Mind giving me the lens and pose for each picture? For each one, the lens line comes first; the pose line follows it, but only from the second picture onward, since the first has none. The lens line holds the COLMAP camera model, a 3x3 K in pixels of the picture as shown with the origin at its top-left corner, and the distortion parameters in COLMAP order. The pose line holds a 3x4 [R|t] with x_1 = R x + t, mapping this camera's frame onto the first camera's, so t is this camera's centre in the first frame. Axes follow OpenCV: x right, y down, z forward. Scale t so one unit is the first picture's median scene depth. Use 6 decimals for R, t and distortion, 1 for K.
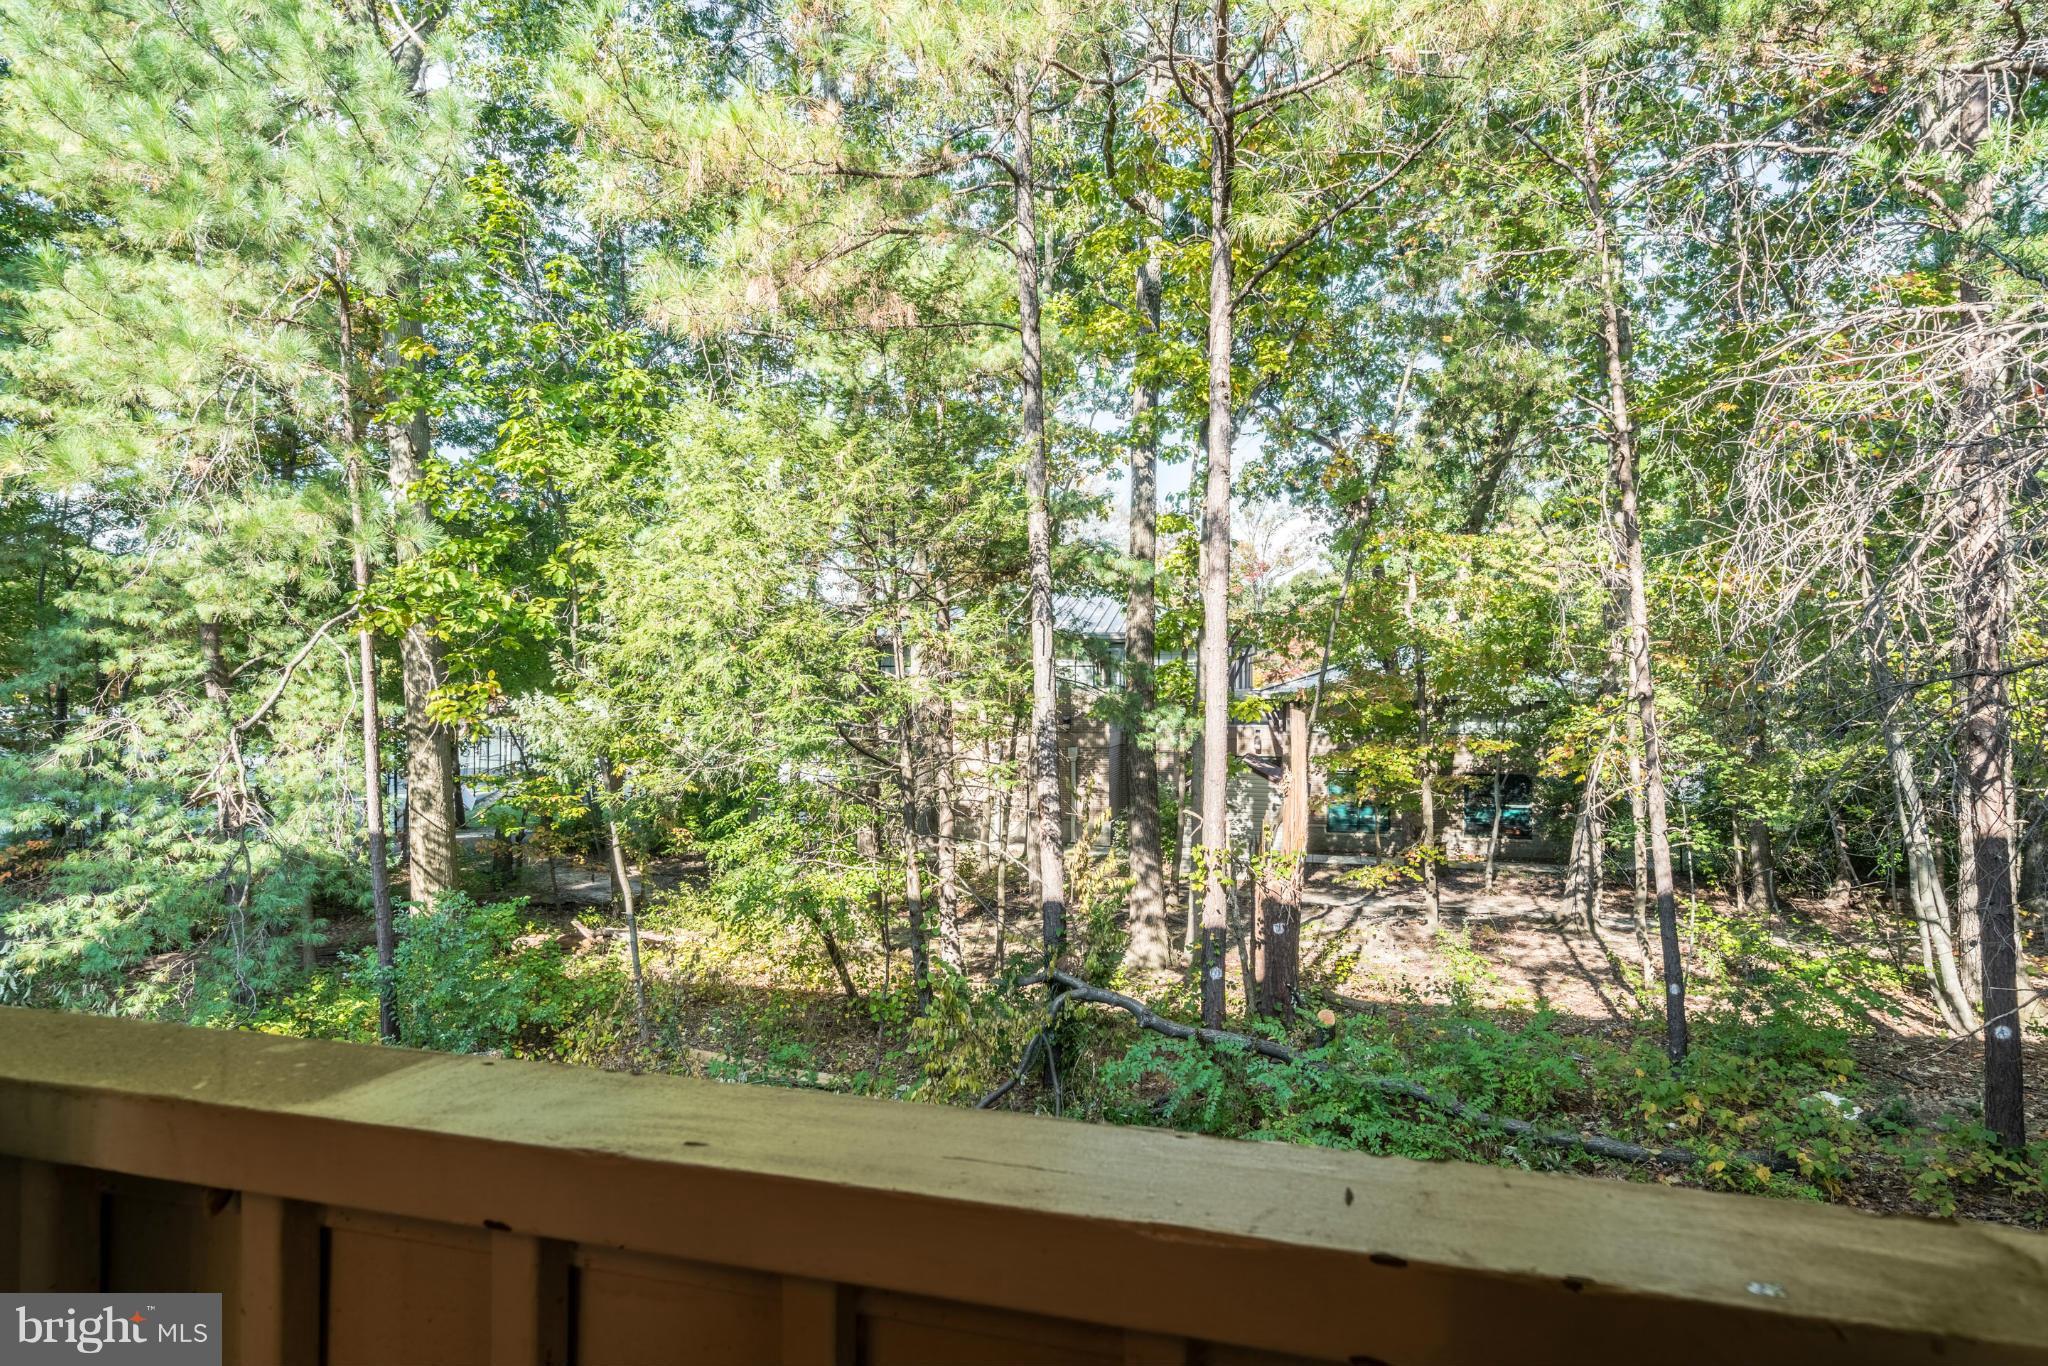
lens RADIAL K [[1133.1, 0, 1025.9], [0, 1133.1, 685.7], [0, 0, 1]] dist [0.004115, 0.000460]
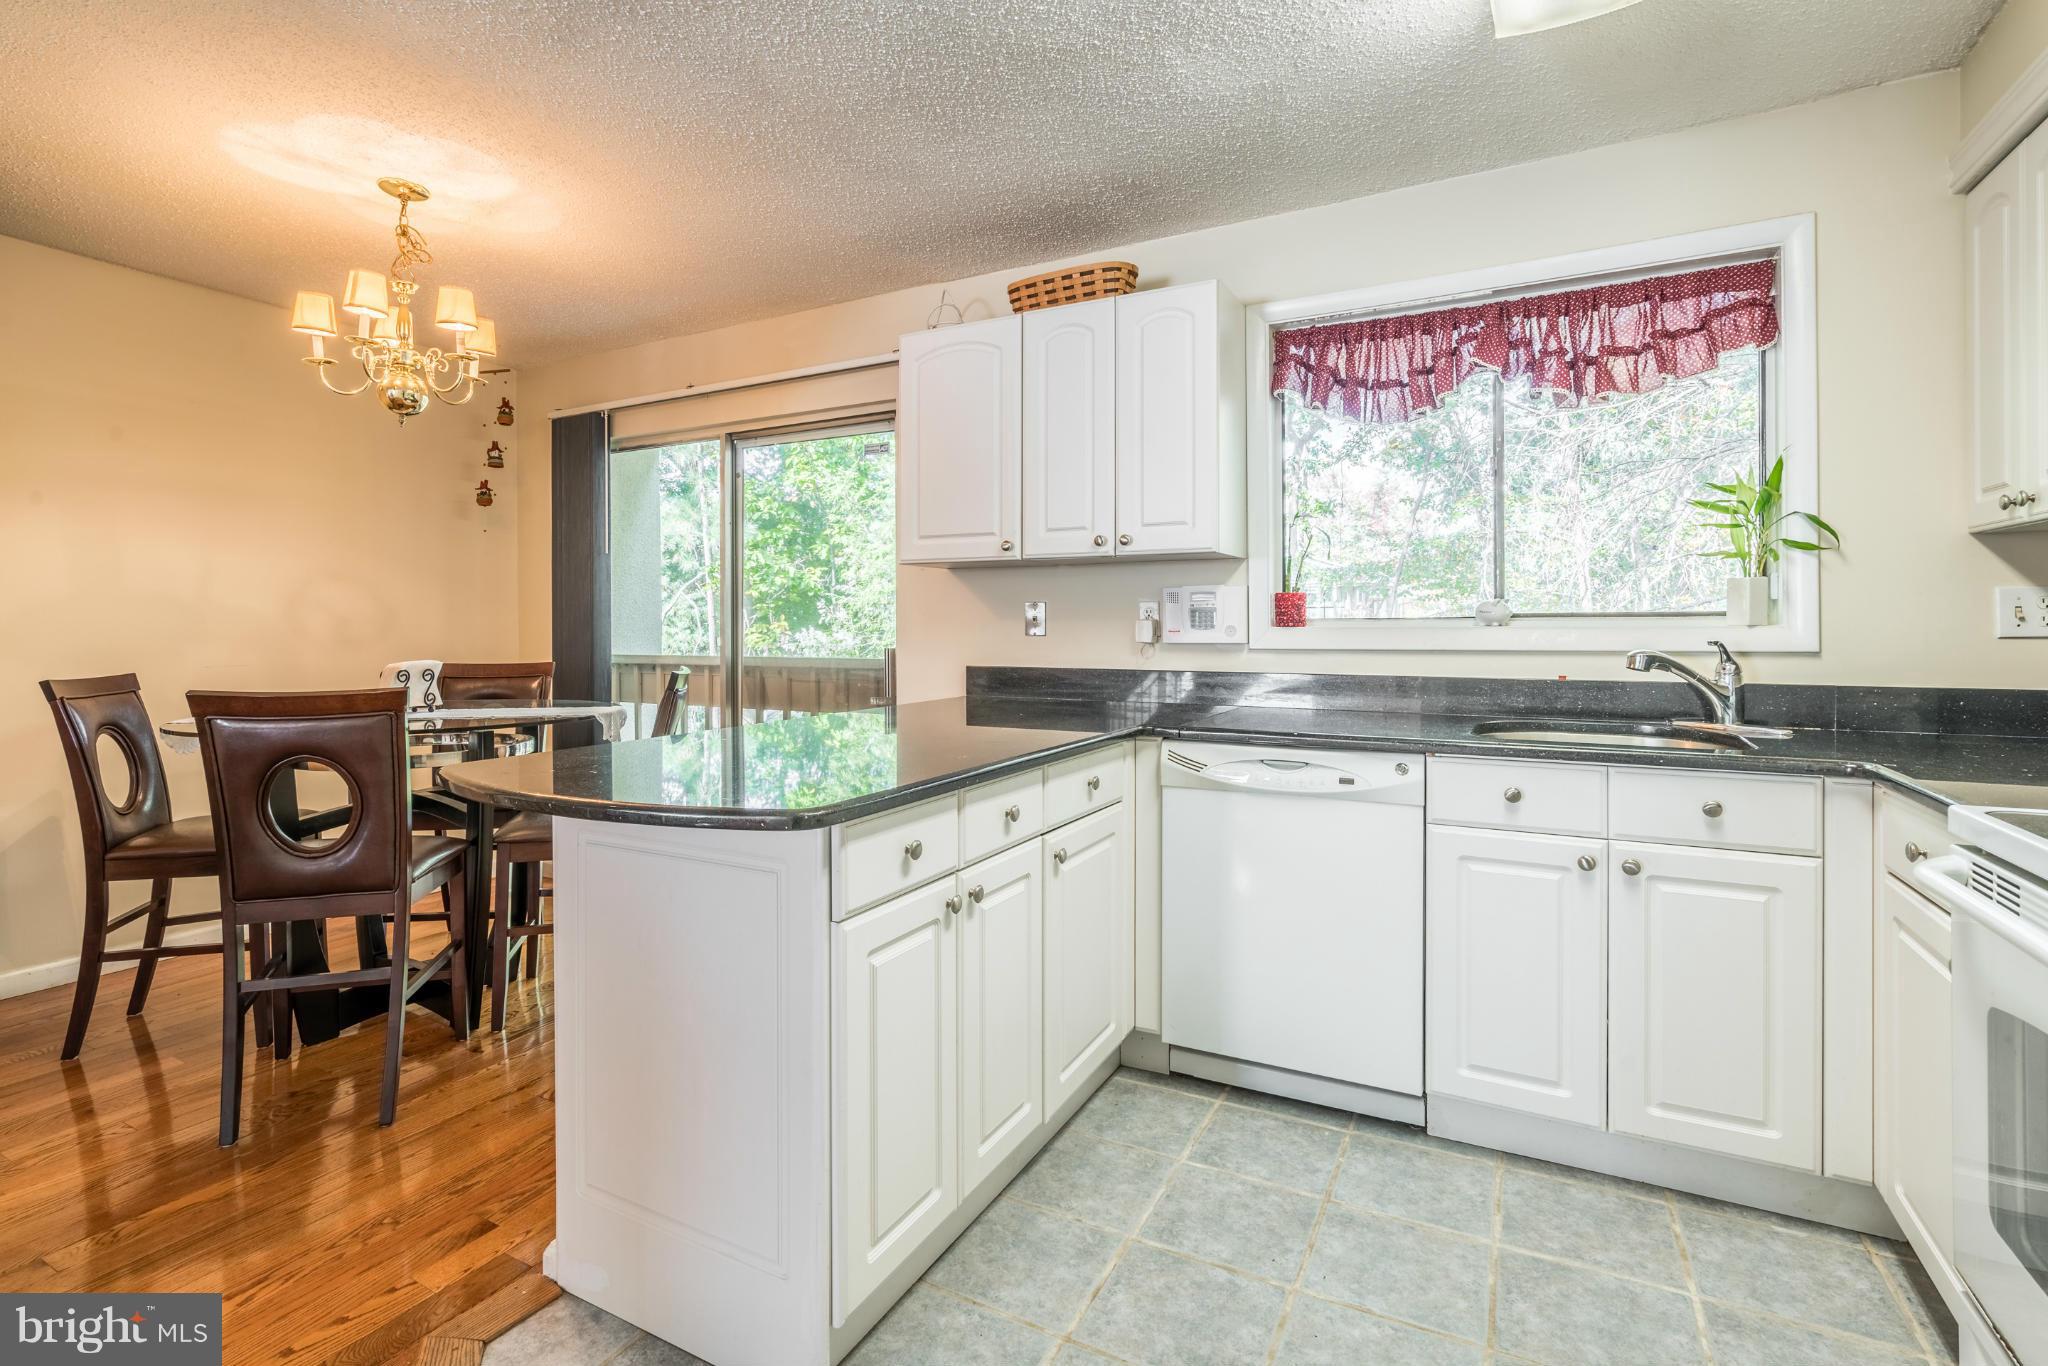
lens RADIAL K [[906.4, 0, 983.4], [0, 906.4, 637.7], [0, 0, 1]] dist [-0.006741, 0.000880]
pose [[0.976938, -0.001490, -0.213519, 0.072370], [0.004463, 0.999900, 0.013444, 0.002746], [0.213477, -0.014087, 0.976846, -0.178075]]
